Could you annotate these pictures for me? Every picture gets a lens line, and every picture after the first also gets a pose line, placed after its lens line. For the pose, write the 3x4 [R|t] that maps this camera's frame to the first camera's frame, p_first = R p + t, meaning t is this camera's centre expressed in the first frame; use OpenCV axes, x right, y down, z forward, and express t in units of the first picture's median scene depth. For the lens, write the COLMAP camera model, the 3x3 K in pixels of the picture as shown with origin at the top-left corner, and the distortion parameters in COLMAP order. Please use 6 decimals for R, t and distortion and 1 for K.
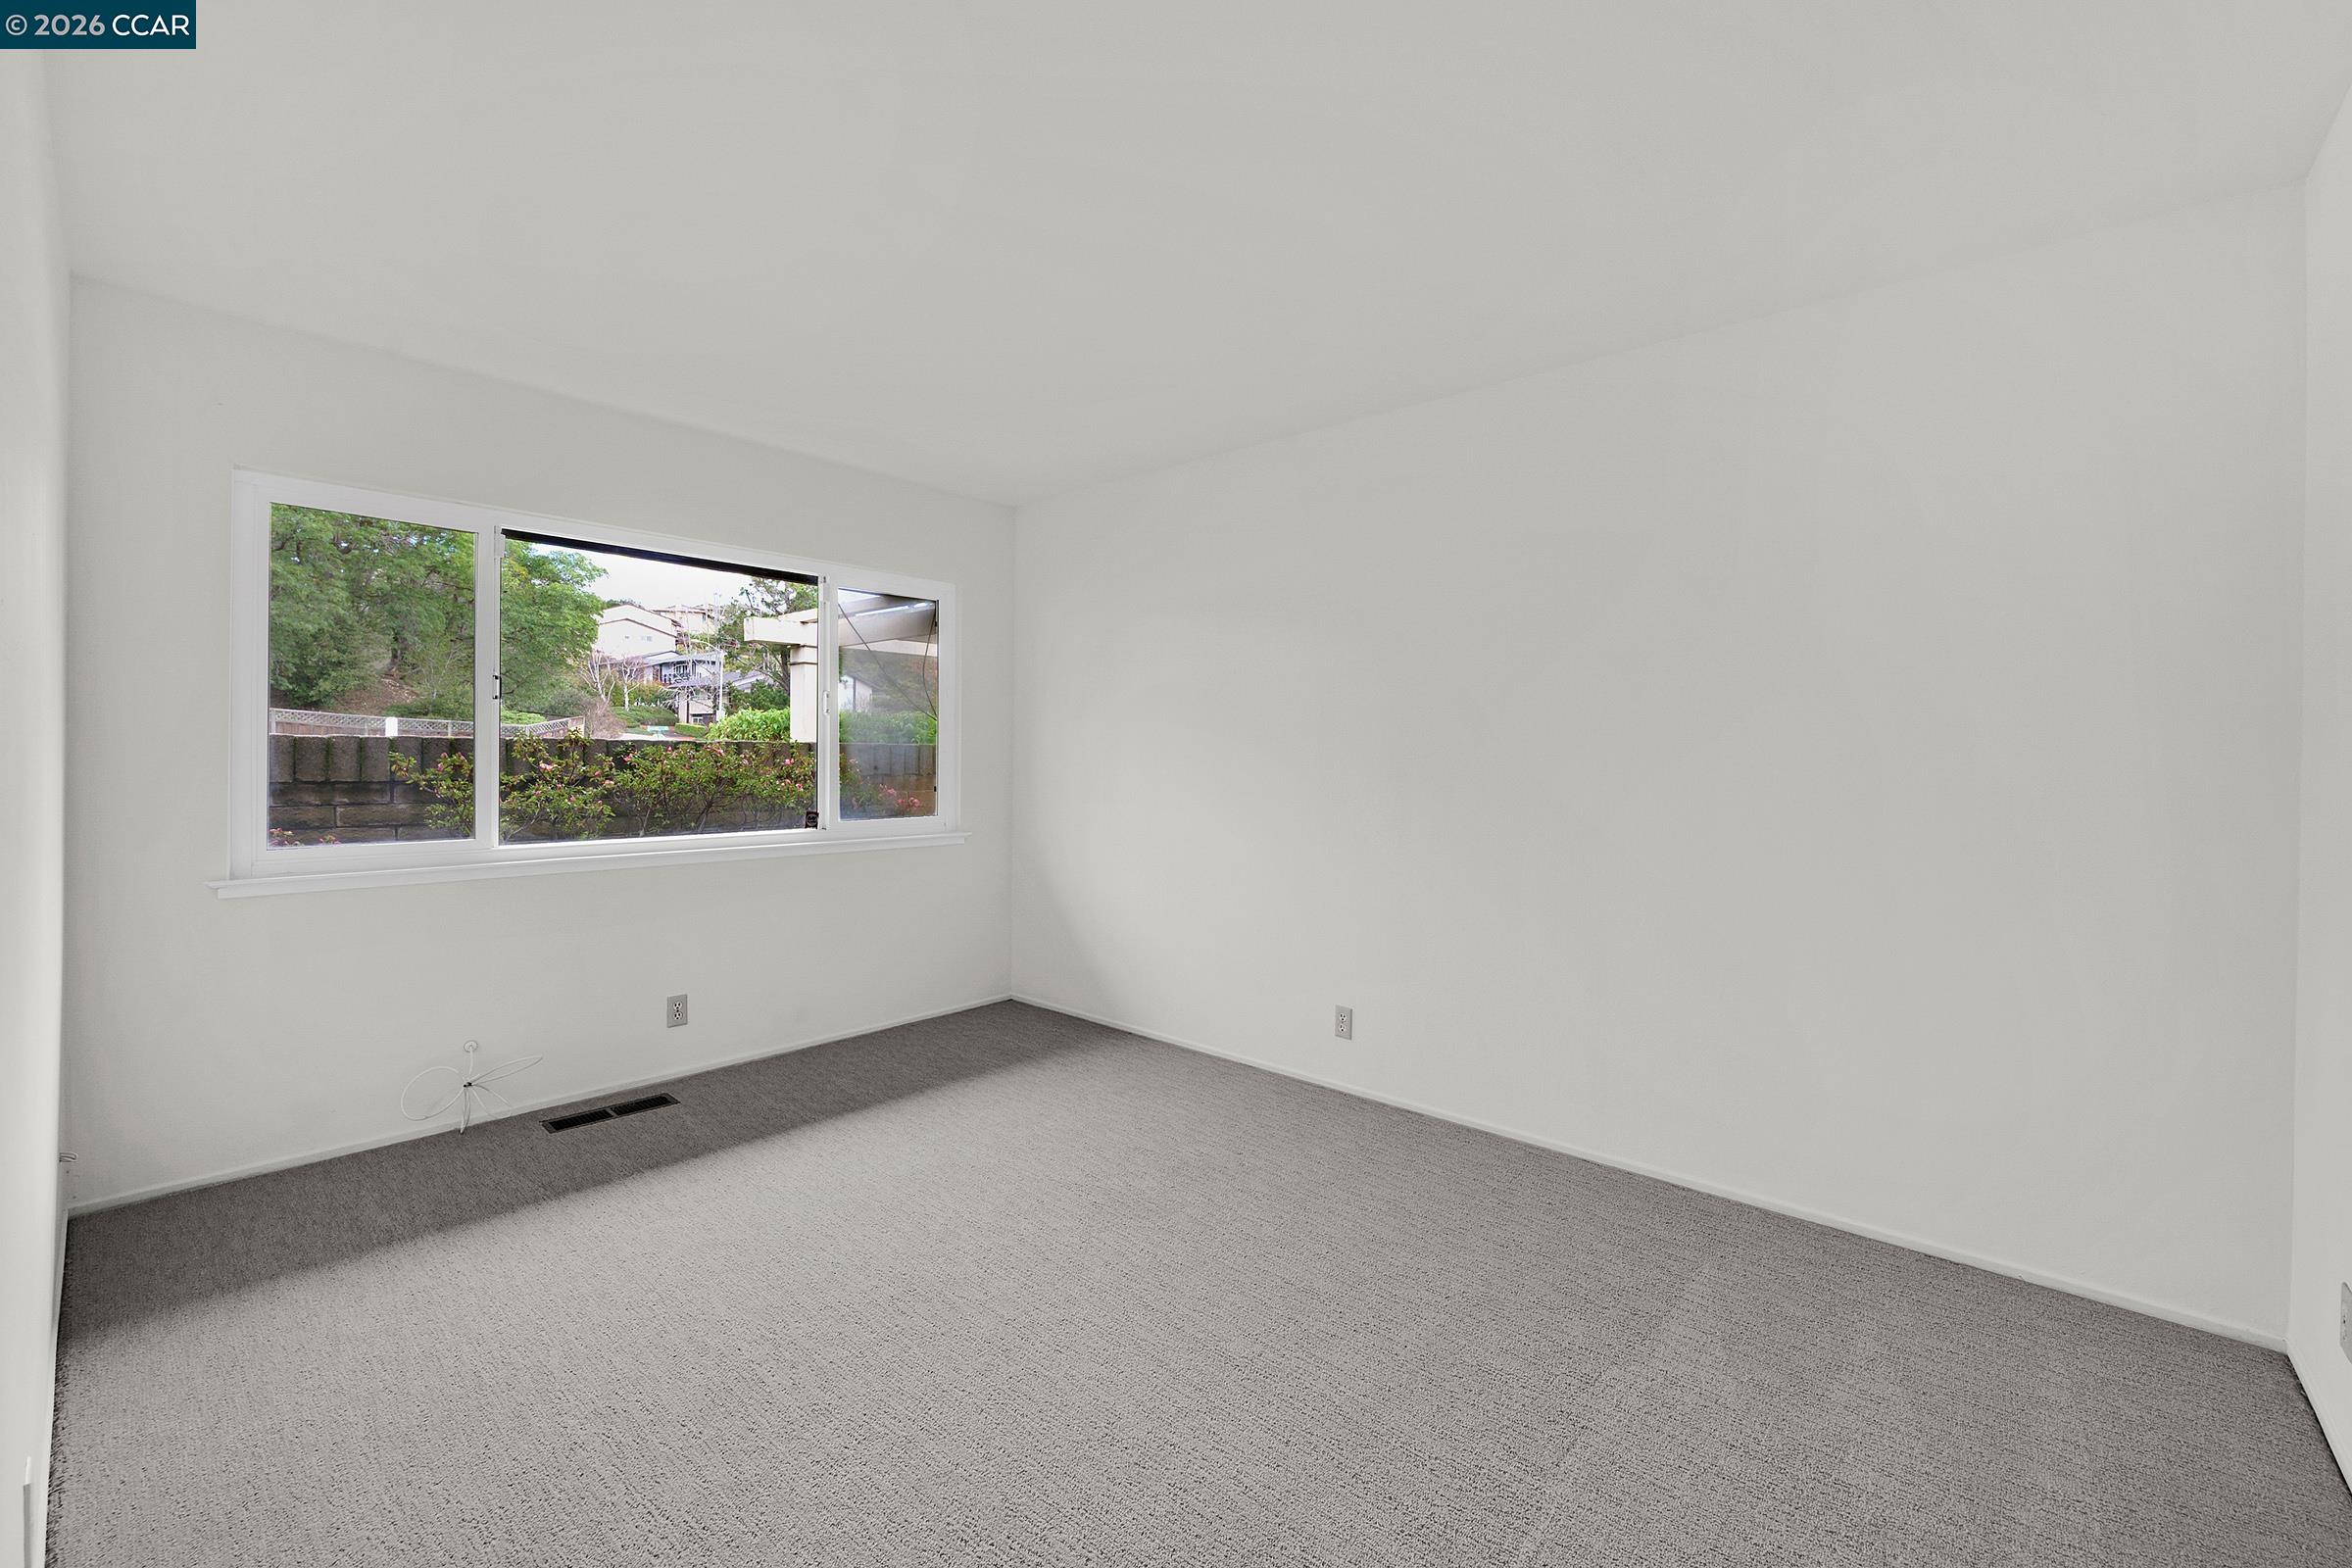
lens RADIAL K [[945.7, 0, 1178.8], [0, 945.7, 765.8], [0, 0, 1]] dist [-0.005668, 0.000644]
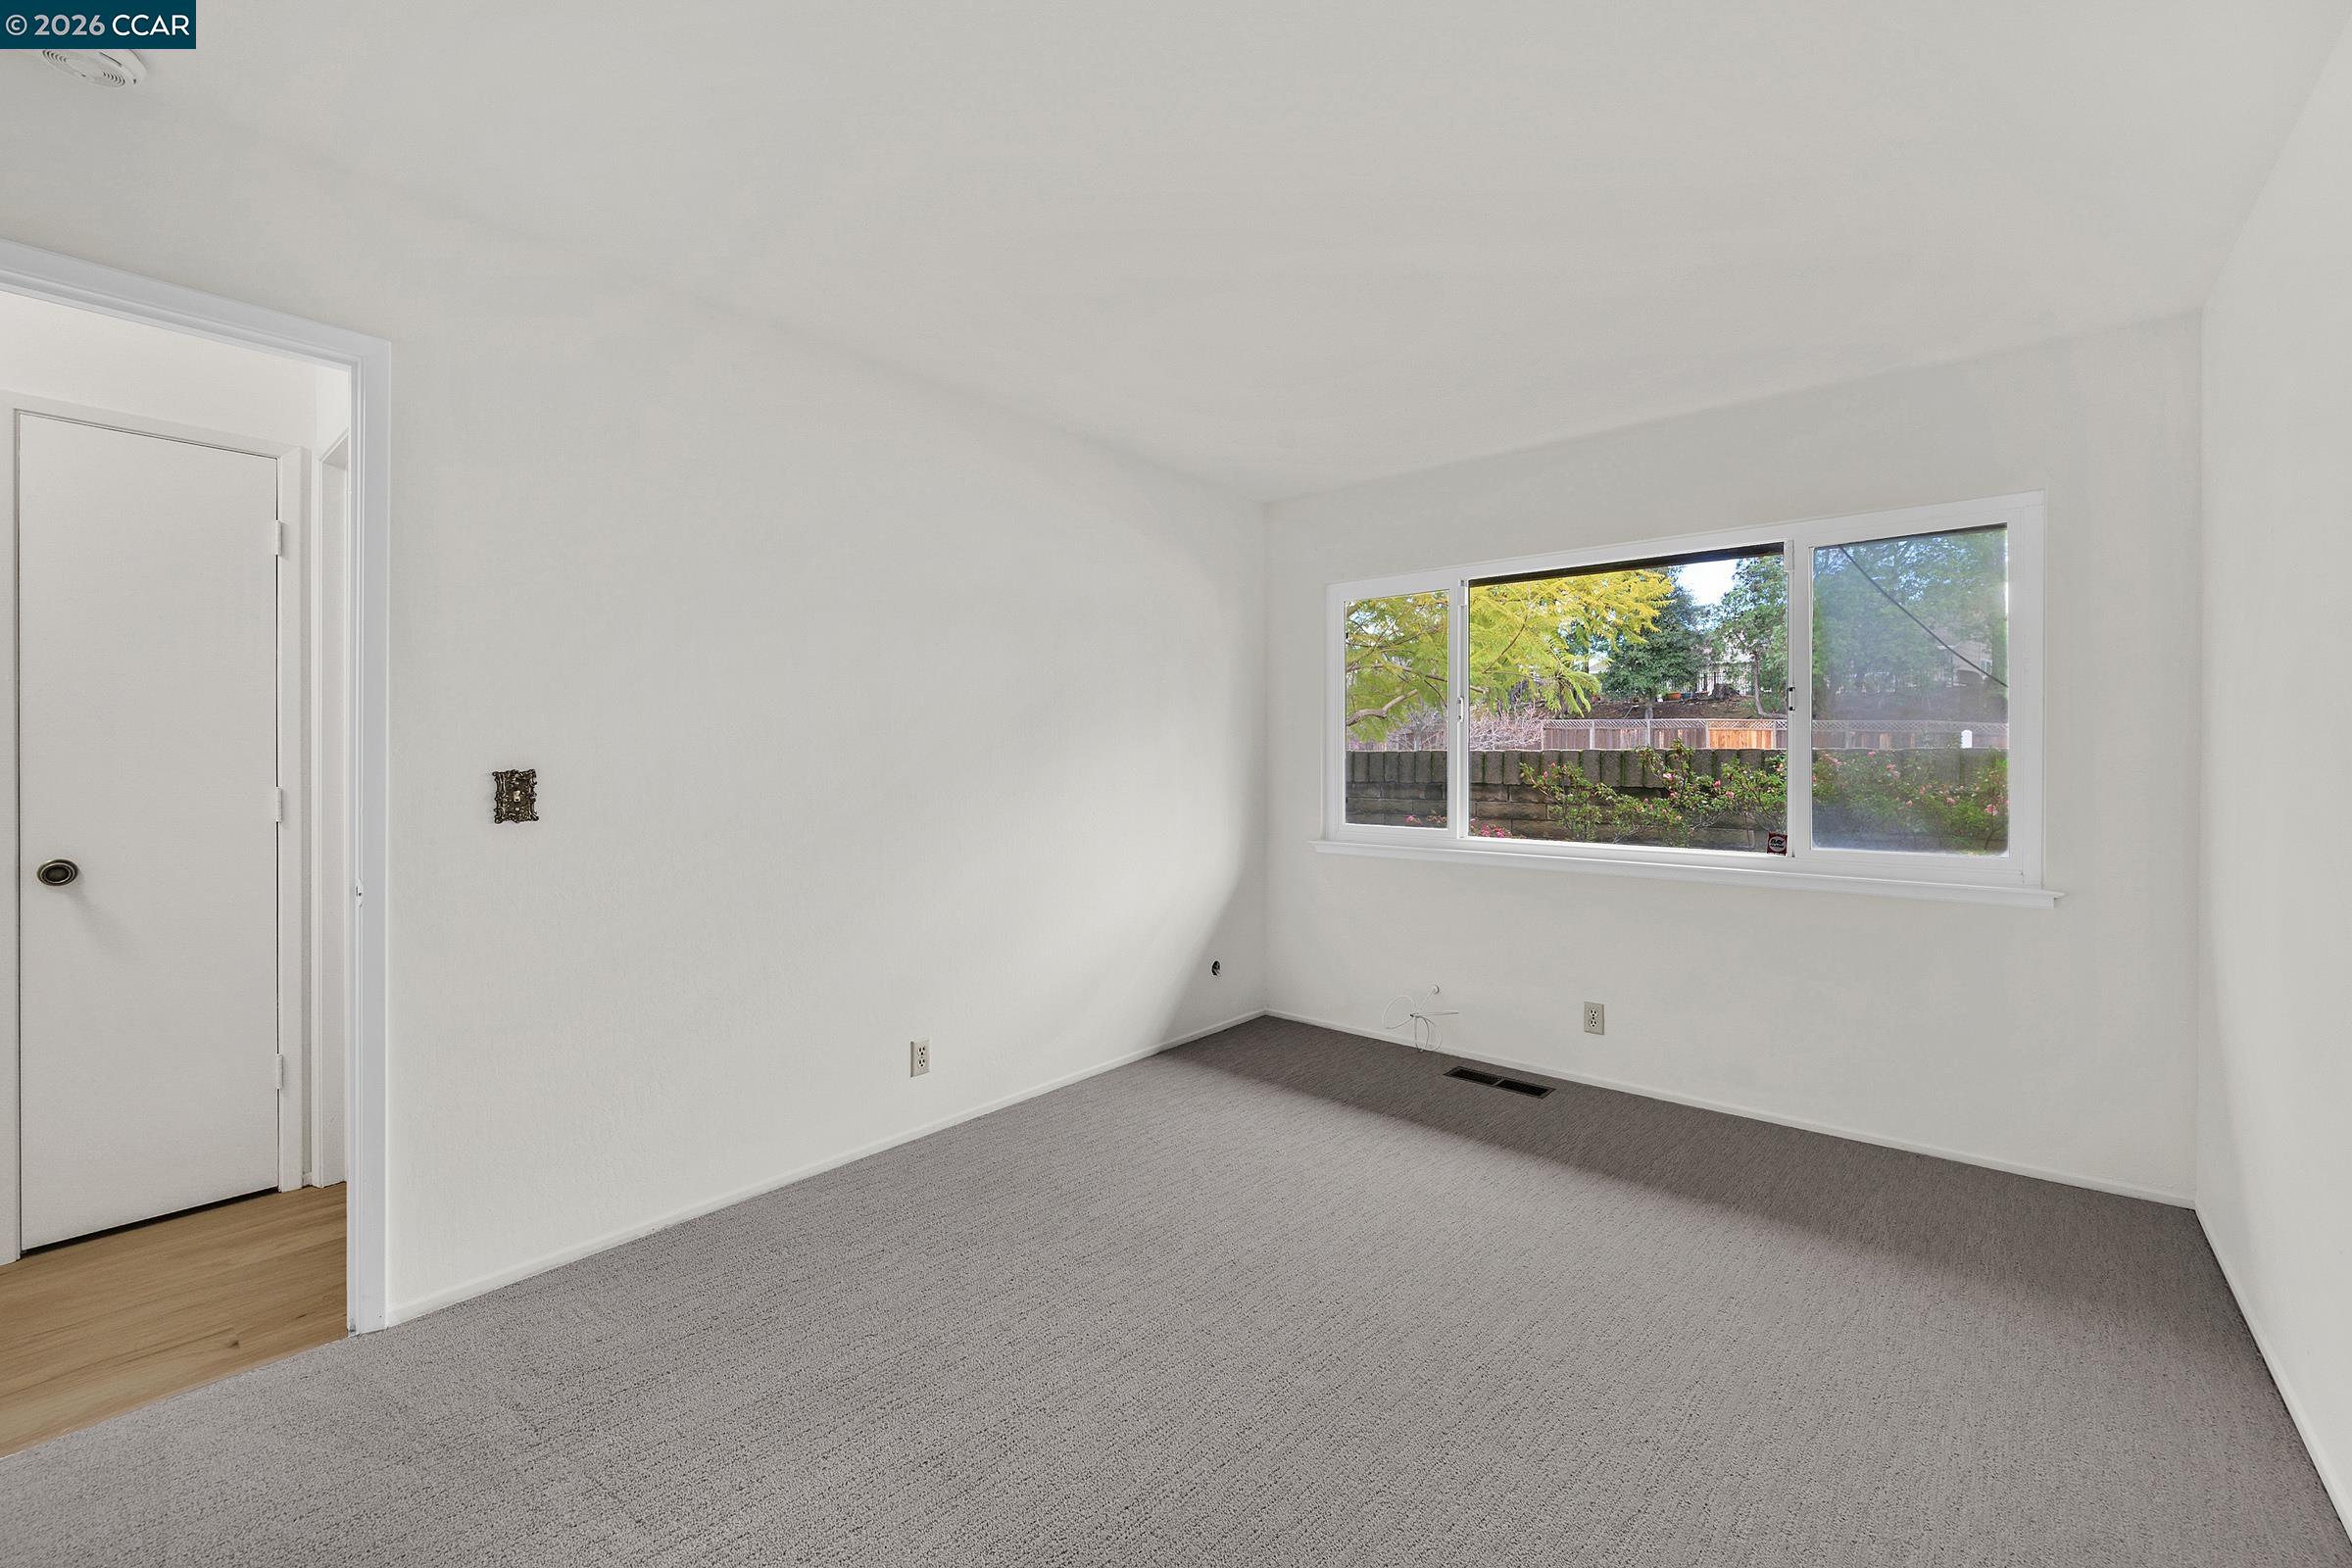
lens RADIAL K [[945.7, 0, 1173.8], [0, 945.7, 768.5], [0, 0, 1]] dist [-0.005668, 0.000644]
pose [[0.040596, 0.002521, -0.999172, 0.500682], [-0.014380, 0.999895, 0.001938, -0.002005], [0.999072, 0.014289, 0.040628, 0.562985]]
